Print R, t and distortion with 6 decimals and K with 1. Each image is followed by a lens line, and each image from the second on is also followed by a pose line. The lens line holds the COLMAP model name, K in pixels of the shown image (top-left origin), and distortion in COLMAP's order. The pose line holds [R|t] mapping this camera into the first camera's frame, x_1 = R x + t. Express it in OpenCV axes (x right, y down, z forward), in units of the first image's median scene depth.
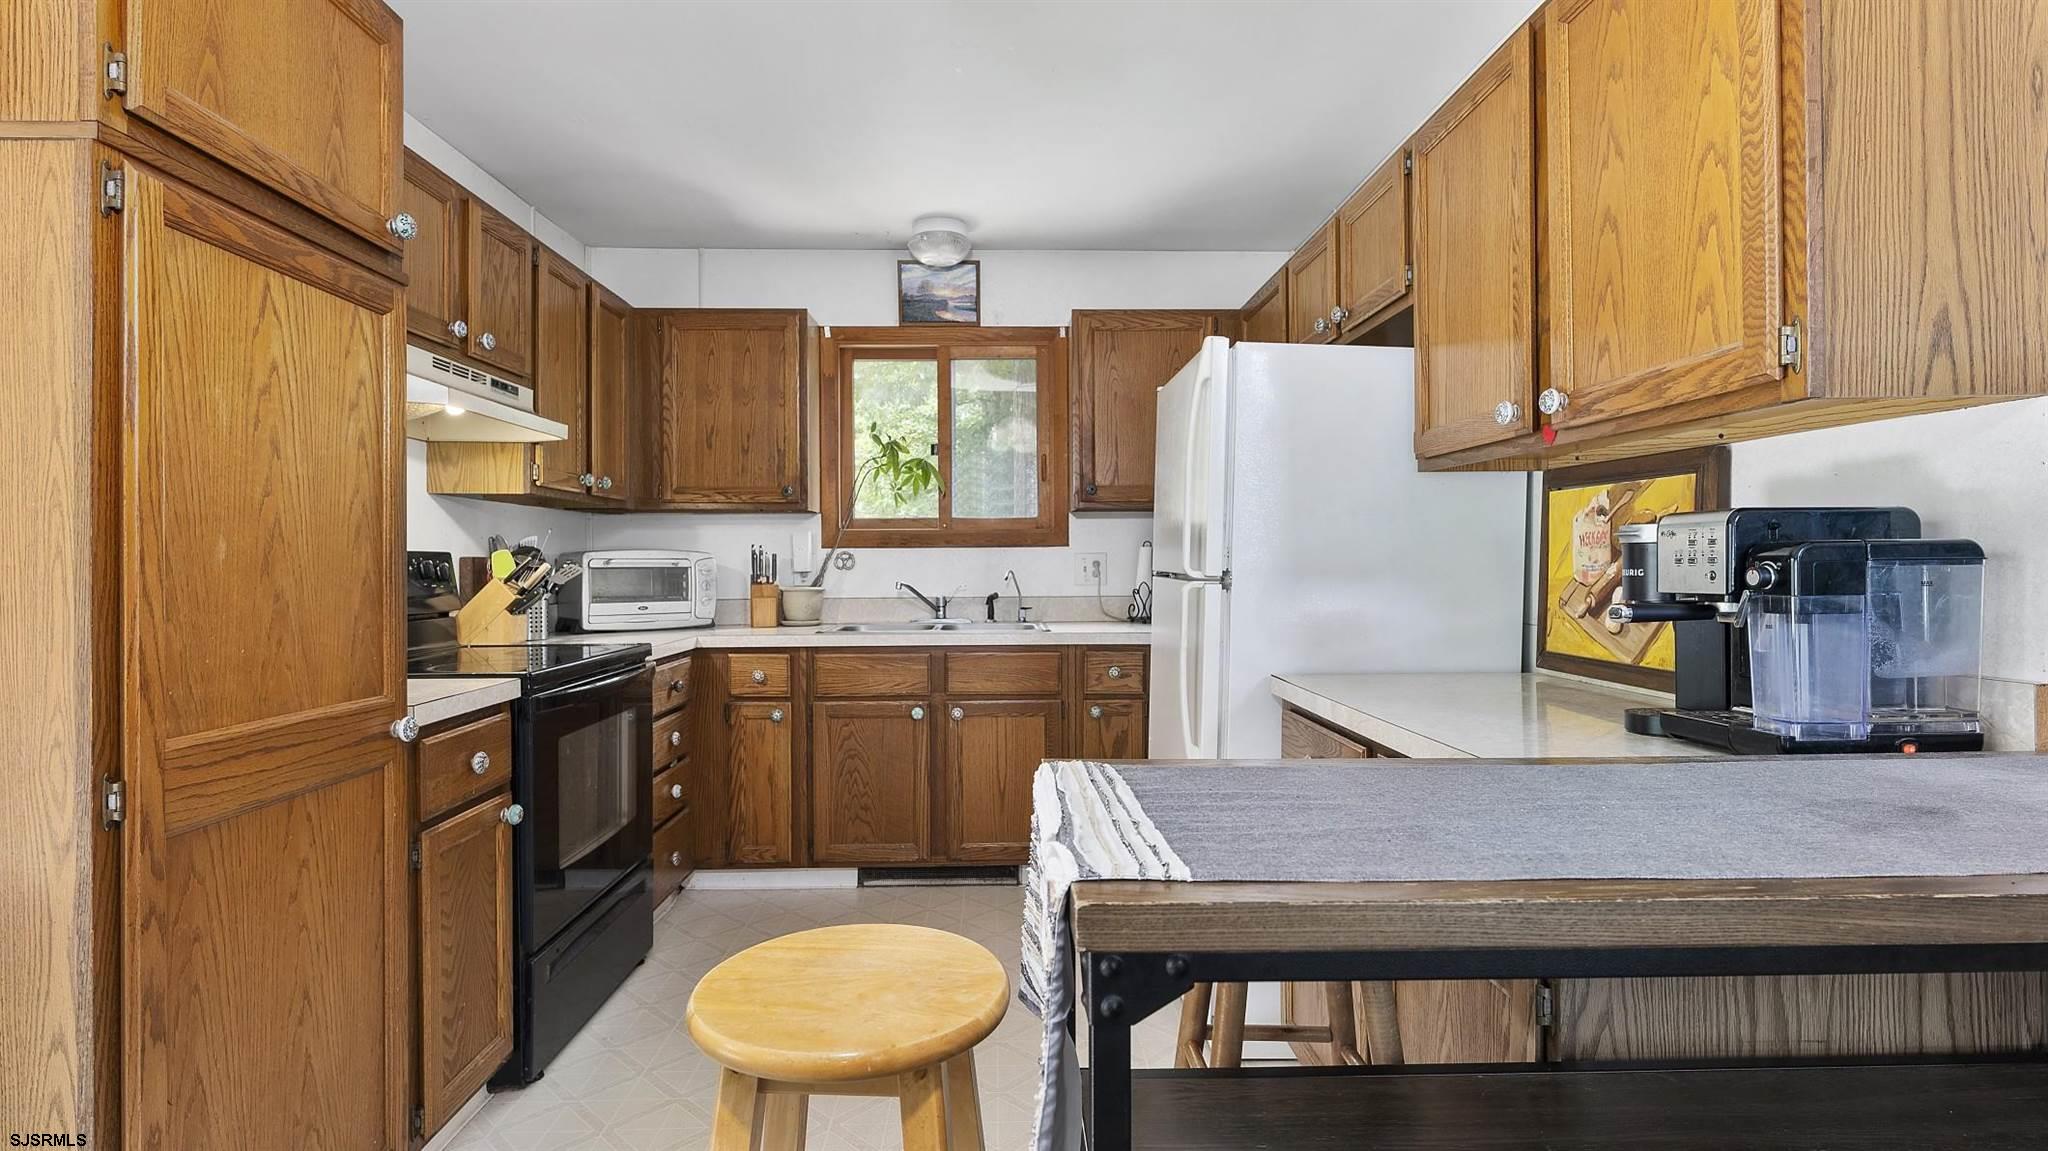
lens RADIAL K [[1097.1, 0, 1017.0], [0, 1097.1, 573.7], [0, 0, 1]] dist [0.001493, -0.000162]
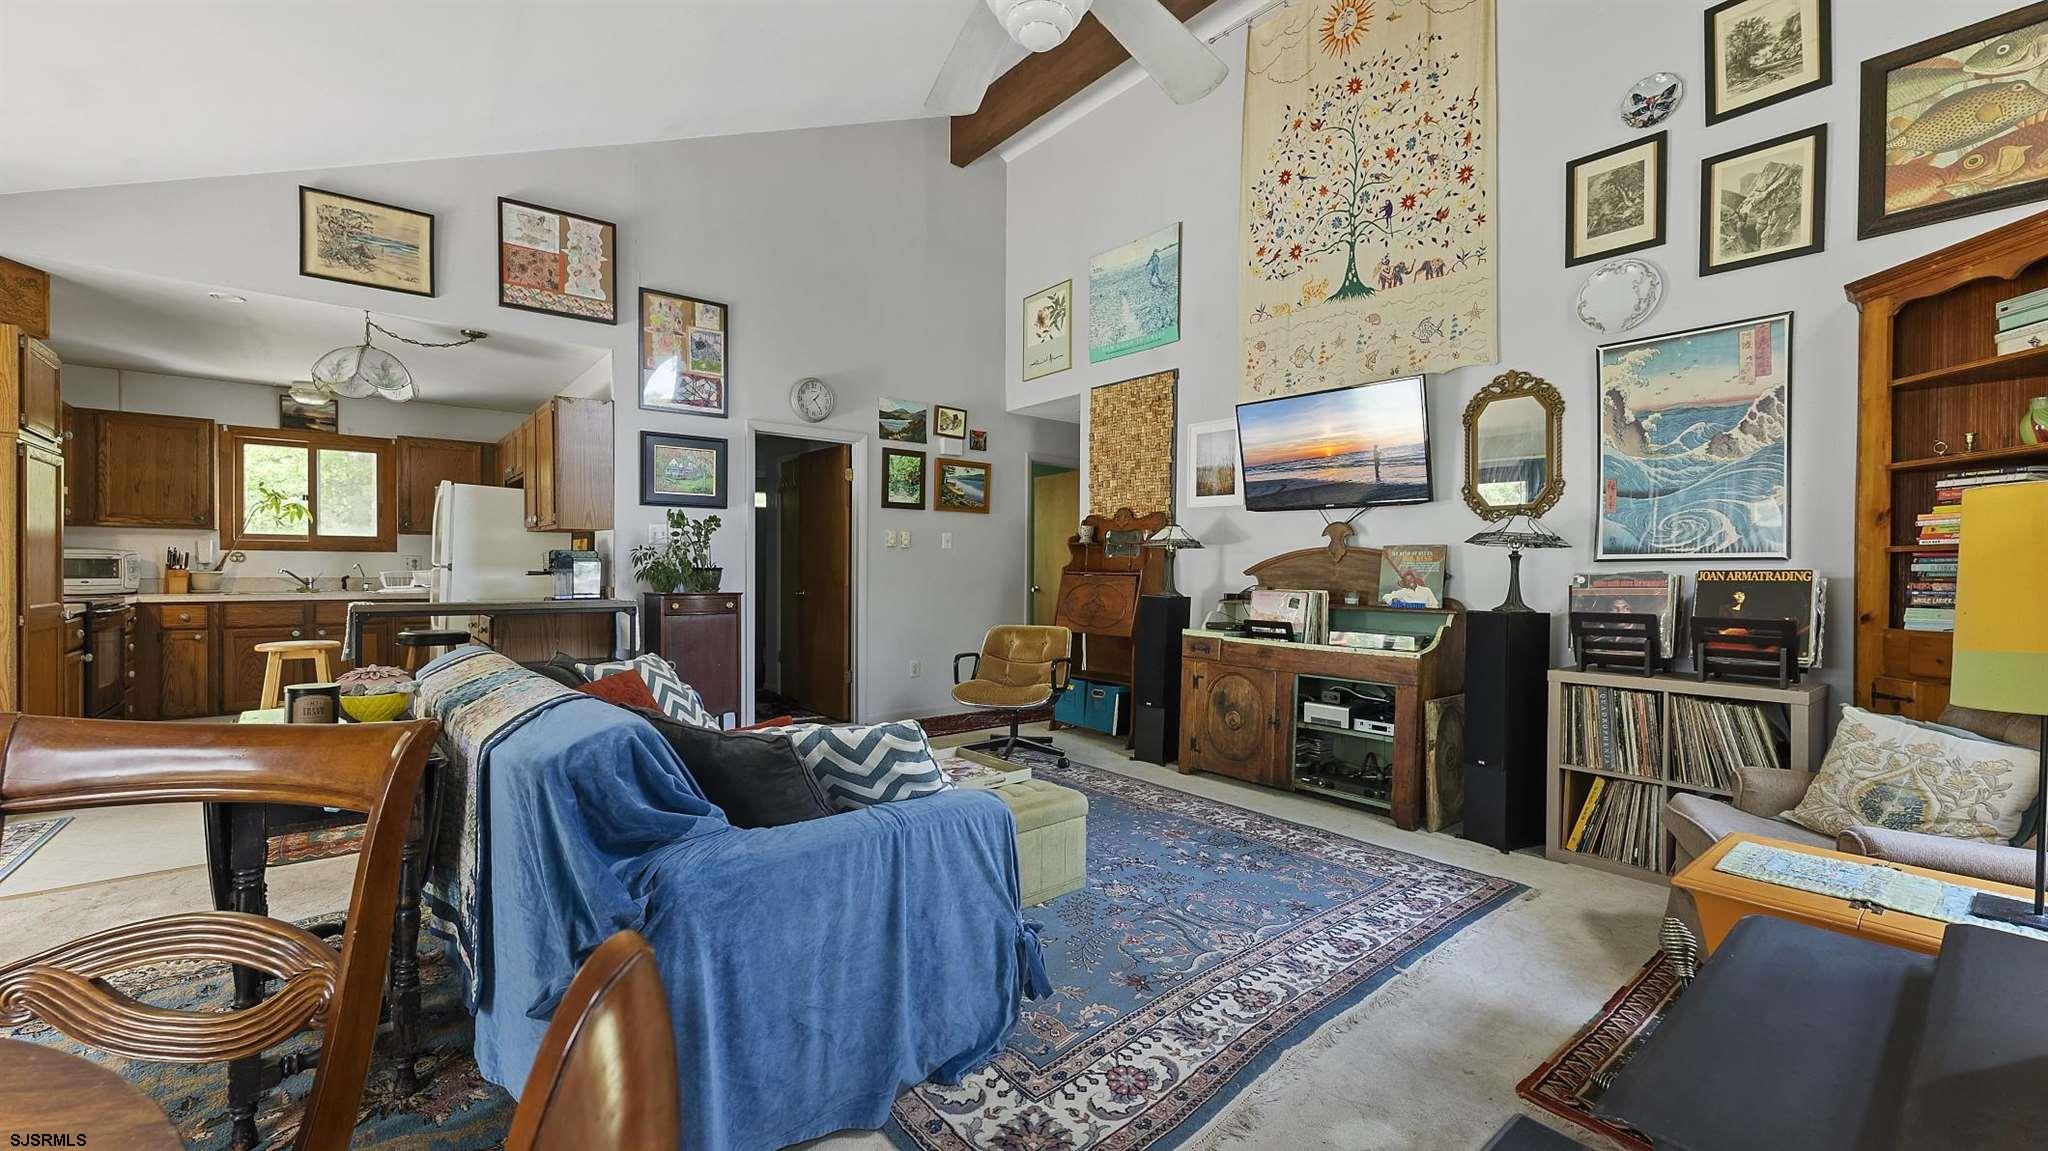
lens RADIAL K [[819.0, 0, 1021.9], [0, 819.0, 575.3], [0, 0, 1]] dist [0.001020, 0.000197]
pose [[0.792244, 0.004680, 0.610186, 0.045607], [-0.006602, 0.999978, 0.000902, 0.009779], [-0.610168, -0.004743, 0.792258, -0.975731]]
